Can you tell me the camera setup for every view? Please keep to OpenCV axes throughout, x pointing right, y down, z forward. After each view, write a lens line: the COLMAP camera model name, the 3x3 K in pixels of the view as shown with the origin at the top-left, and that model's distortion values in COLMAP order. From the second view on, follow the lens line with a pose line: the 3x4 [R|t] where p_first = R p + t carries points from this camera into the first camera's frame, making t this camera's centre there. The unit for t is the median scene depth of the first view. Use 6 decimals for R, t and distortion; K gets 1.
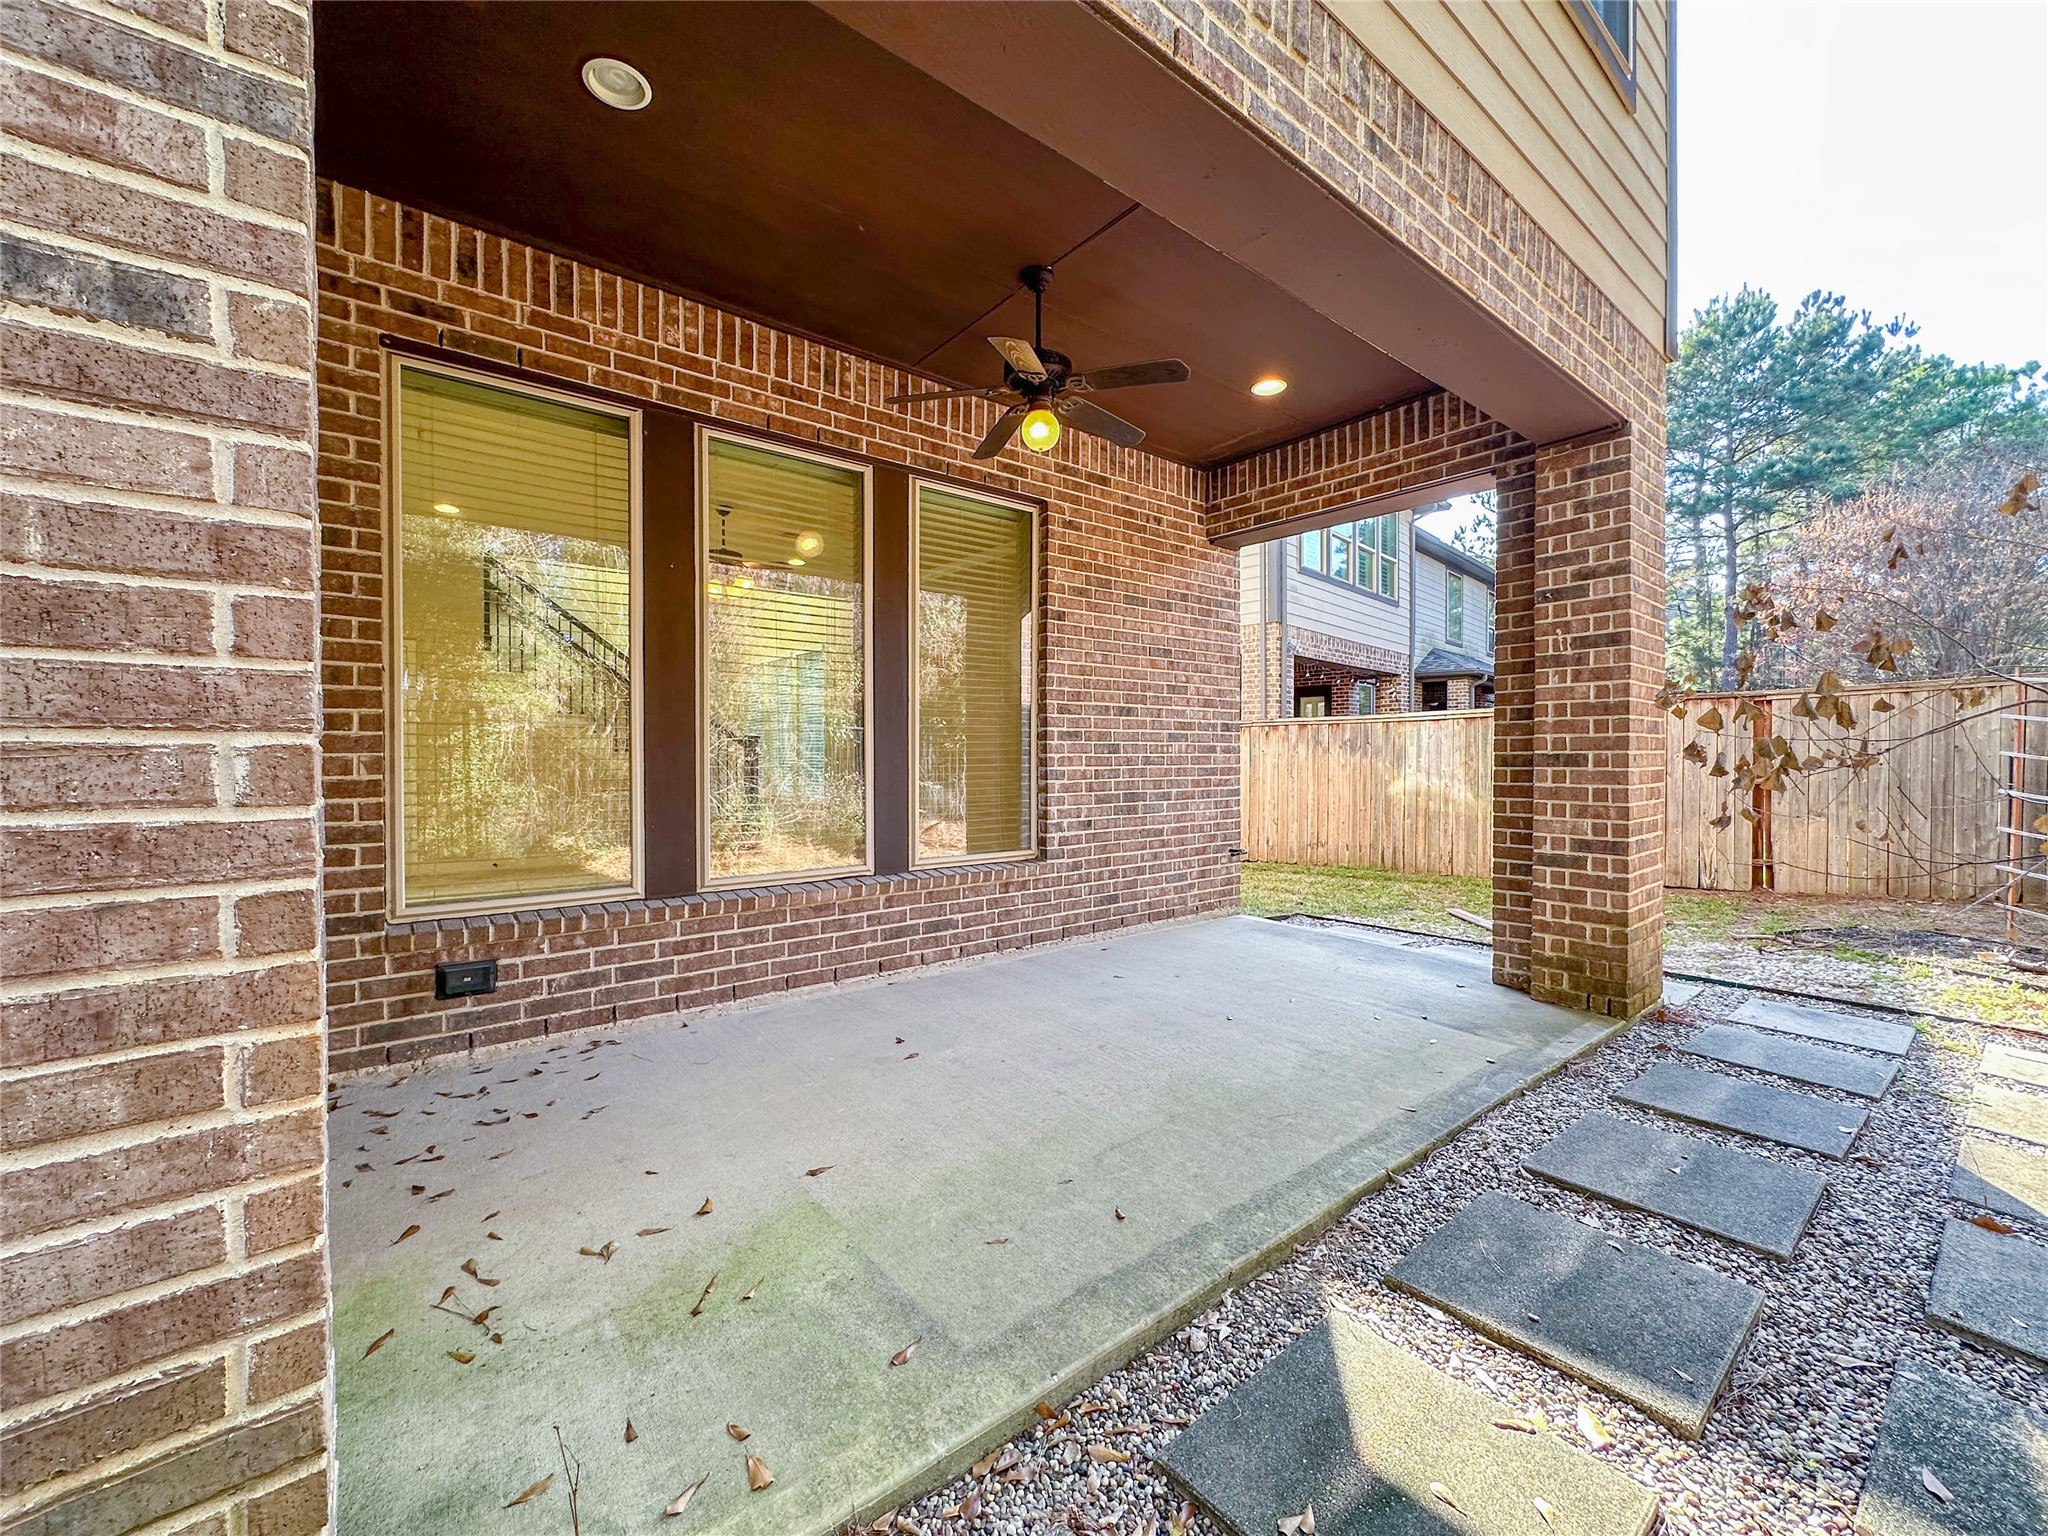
lens RADIAL K [[829.9, 0, 1021.9], [0, 829.9, 762.1], [0, 0, 1]] dist [0.000459, 0.000281]
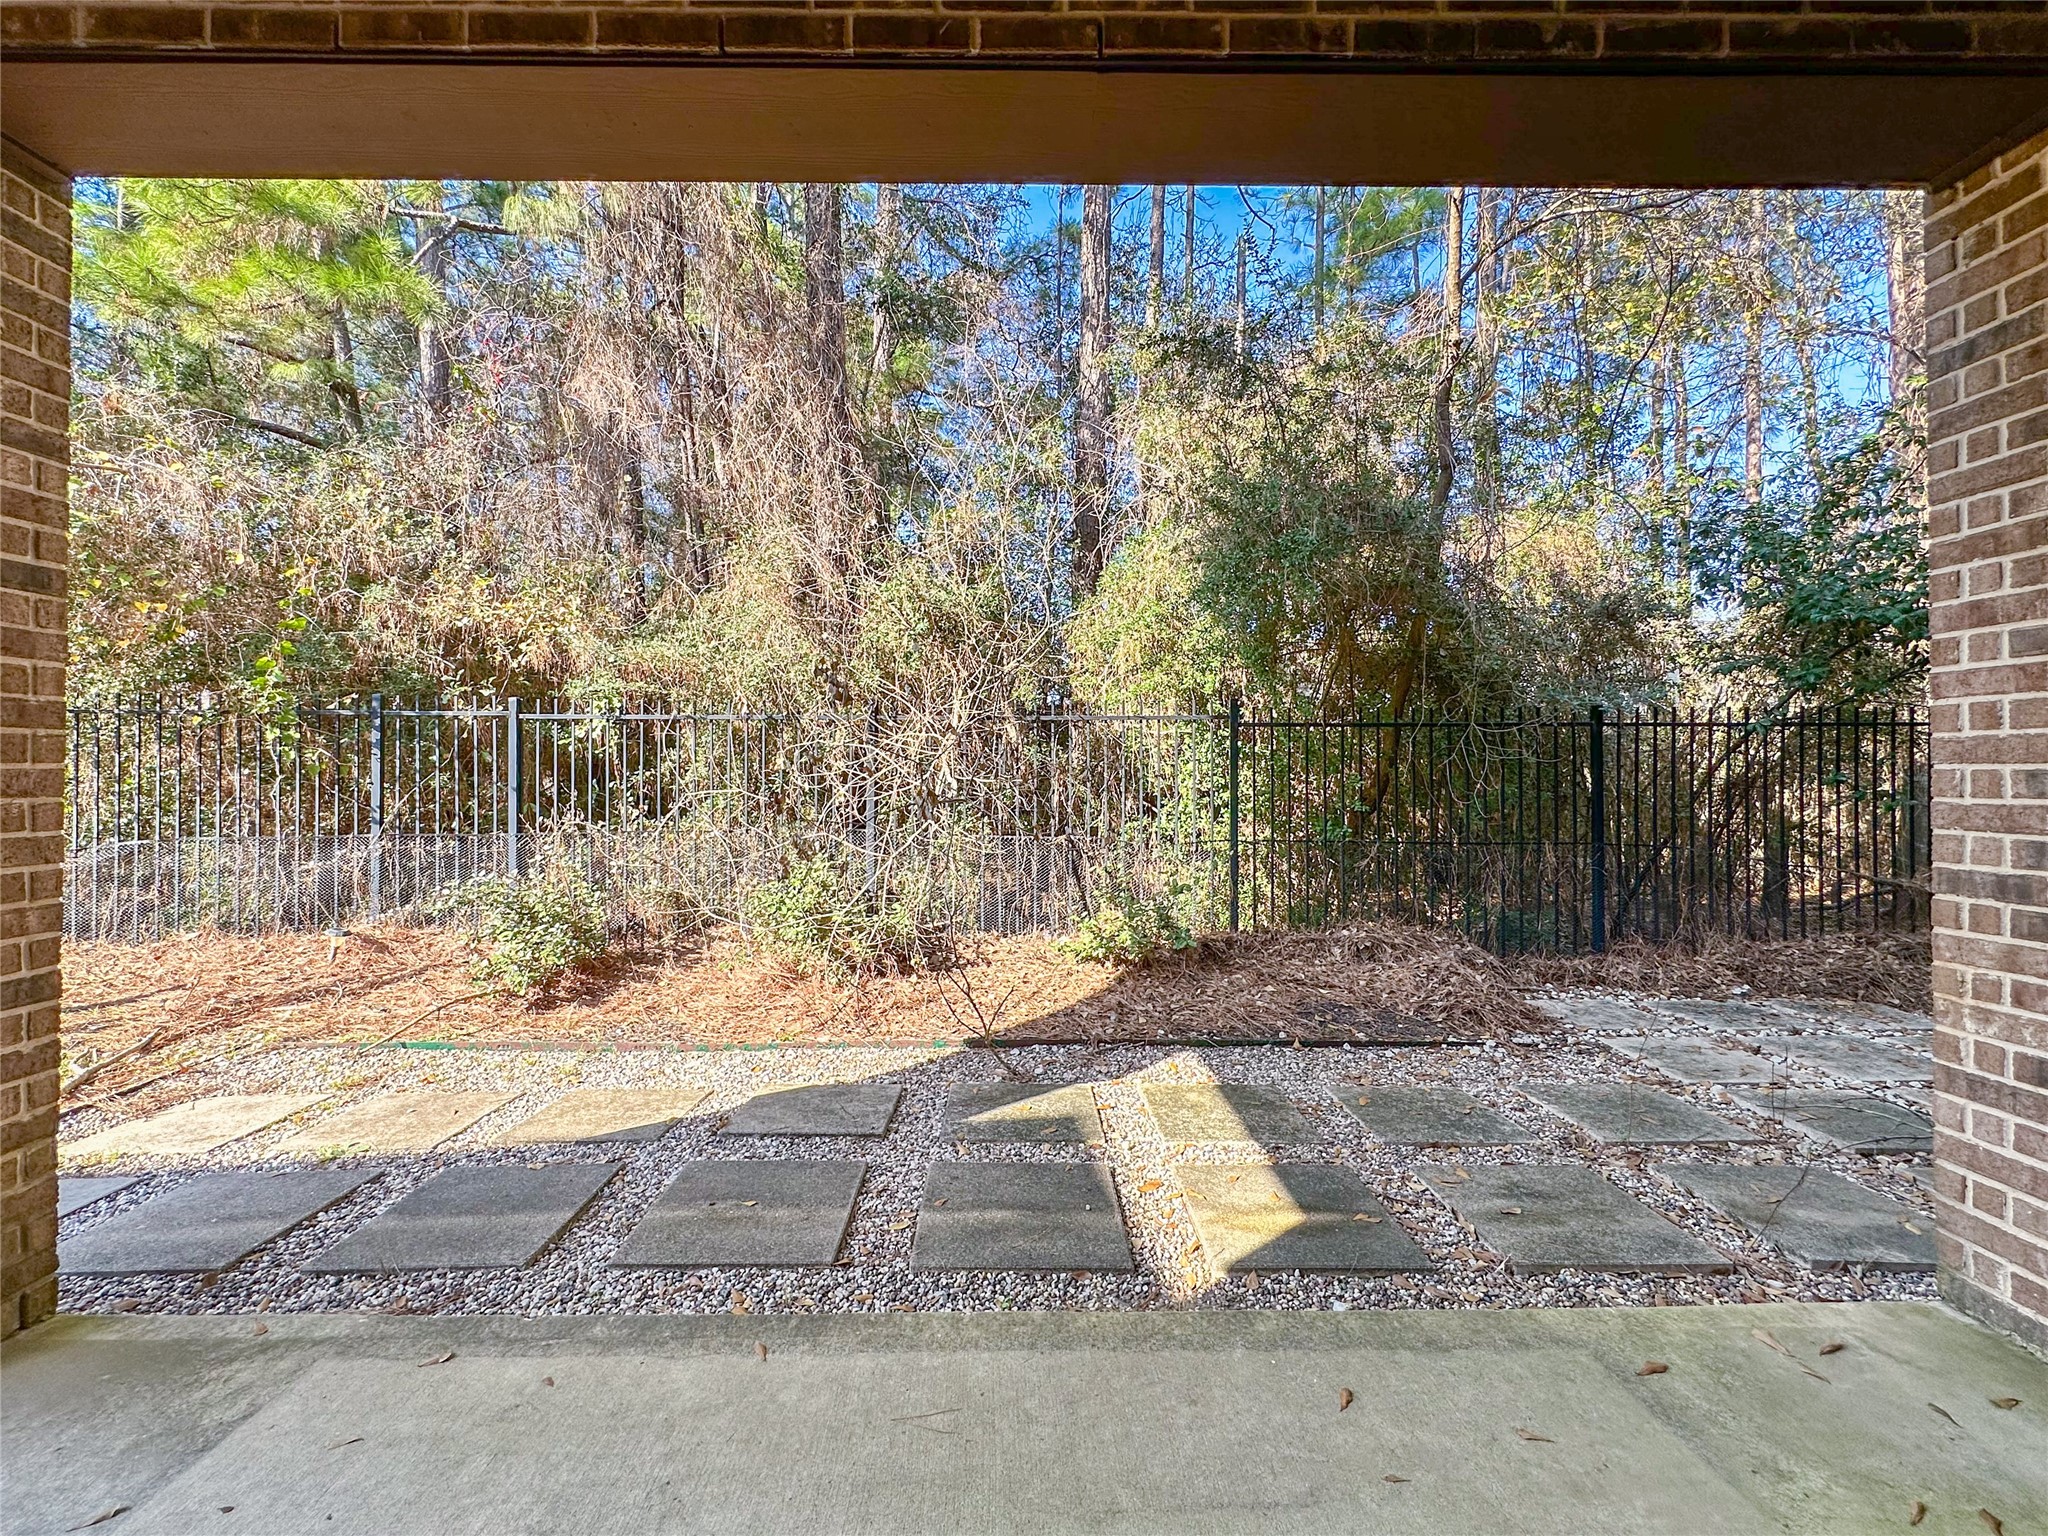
lens RADIAL K [[829.9, 0, 1025.1], [0, 829.9, 770.4], [0, 0, 1]] dist [0.000459, 0.000281]
pose [[-0.785550, 0.002929, 0.618791, -0.132496], [0.003299, 0.999994, -0.000545, -0.049166], [-0.618790, 0.001613, -0.785555, 1.822770]]
